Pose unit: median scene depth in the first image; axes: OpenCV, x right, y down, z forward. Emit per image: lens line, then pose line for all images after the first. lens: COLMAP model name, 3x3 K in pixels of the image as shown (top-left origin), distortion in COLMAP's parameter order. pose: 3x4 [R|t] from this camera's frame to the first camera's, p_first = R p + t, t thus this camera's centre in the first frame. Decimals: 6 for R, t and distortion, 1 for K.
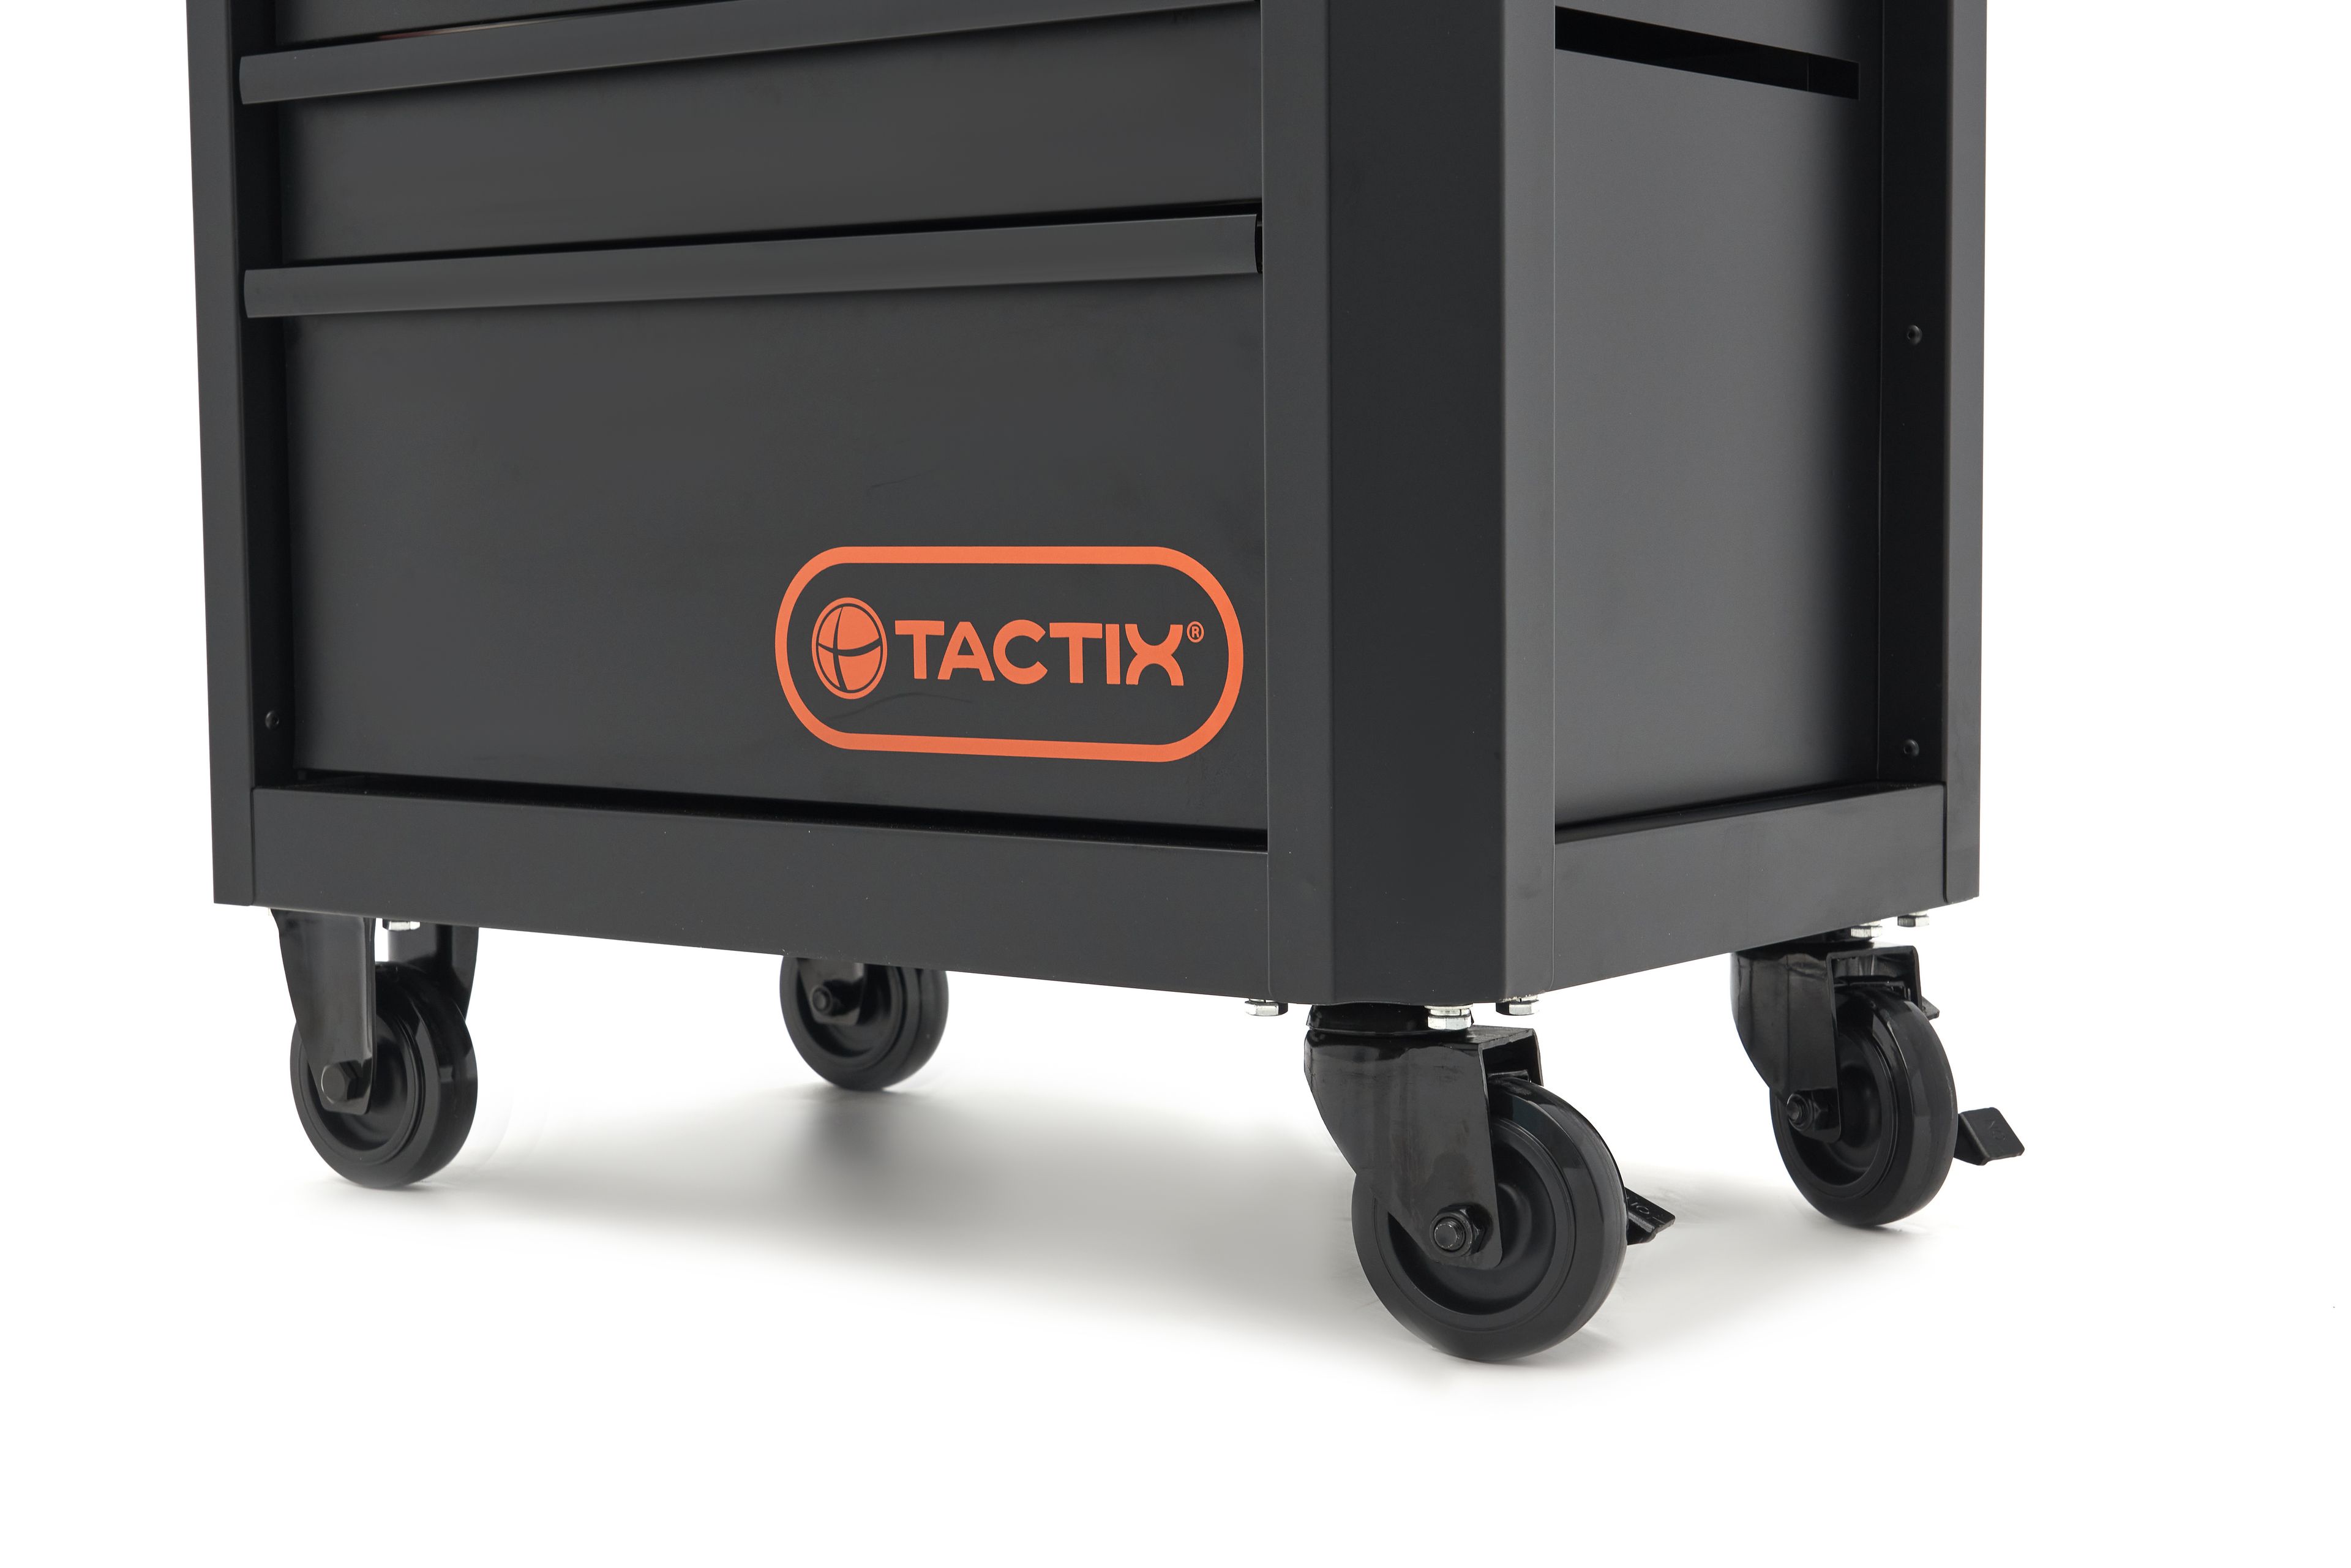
lens RADIAL K [[3711.5, 0, 1175.5], [0, 3711.5, 784.0], [0, 0, 1]] dist [0.022591, 0.019903]
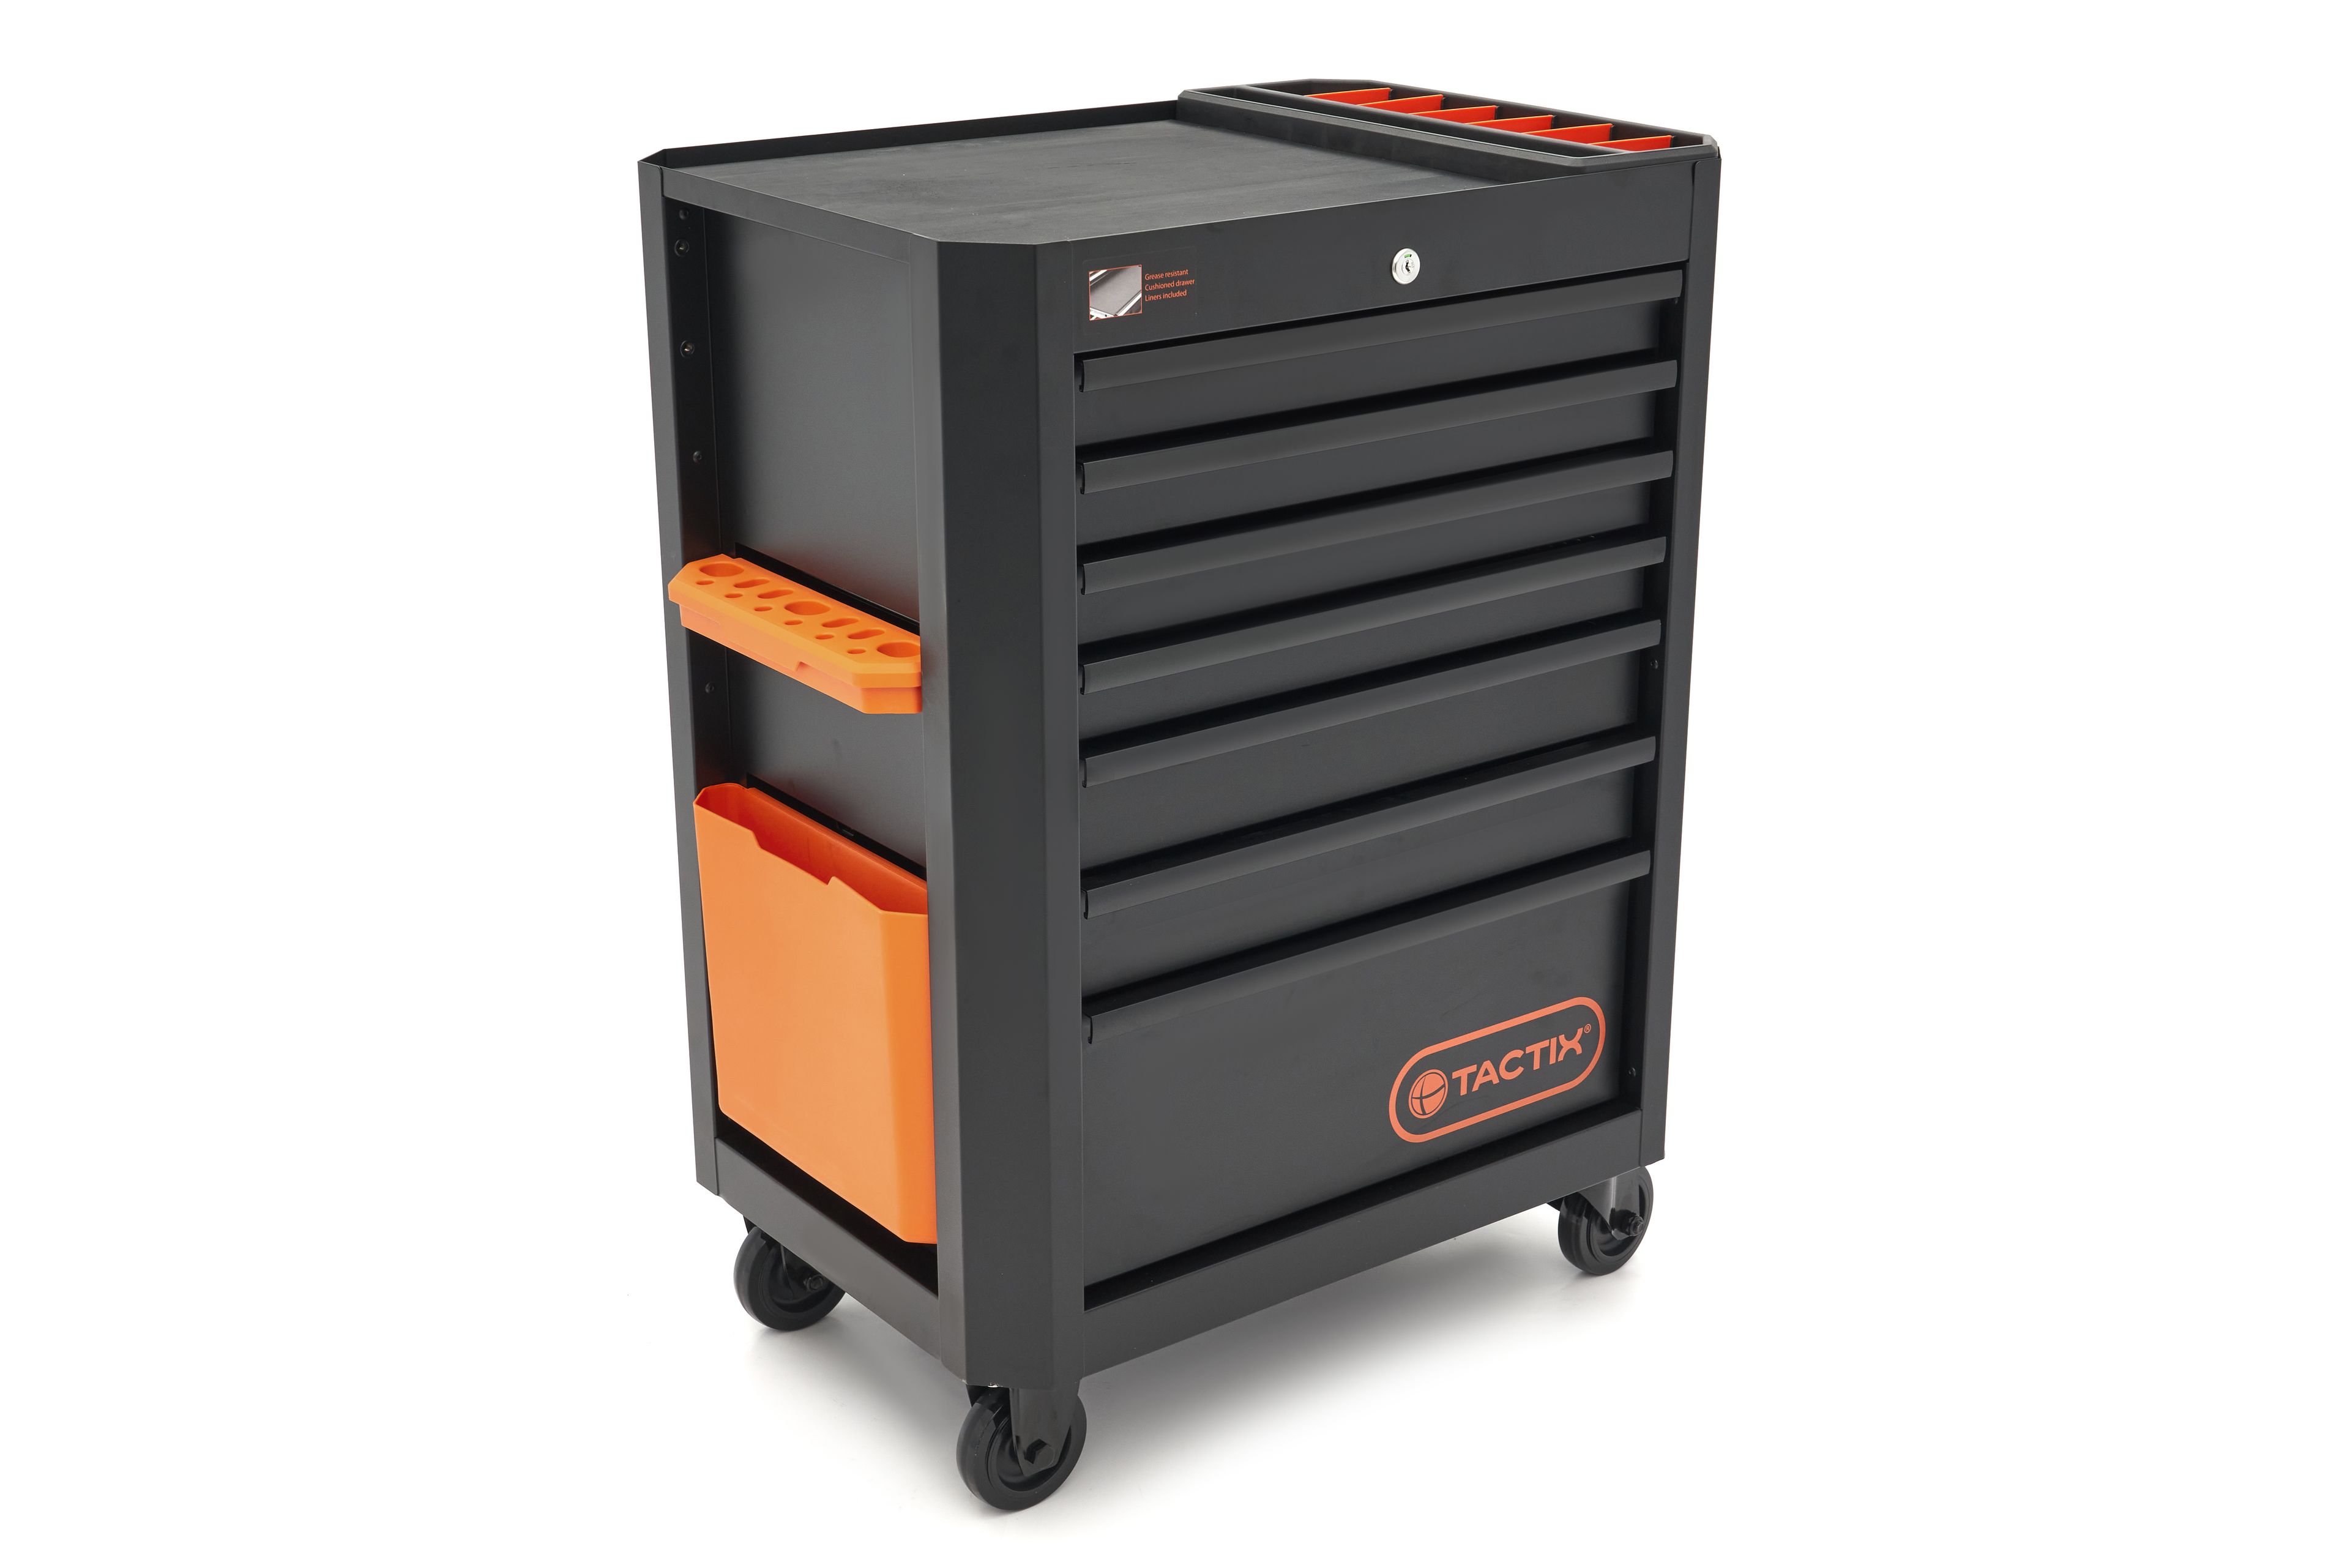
lens RADIAL K [[3137.1, 0, 1175.0], [0, 3137.1, 784.0], [0, 0, 1]] dist [0.000462, -0.001540]
pose [[0.280601, -0.316564, 0.906118, -1.615001], [0.073018, 0.948350, 0.308707, -0.731133], [-0.957043, -0.020460, 0.289223, 0.669878]]
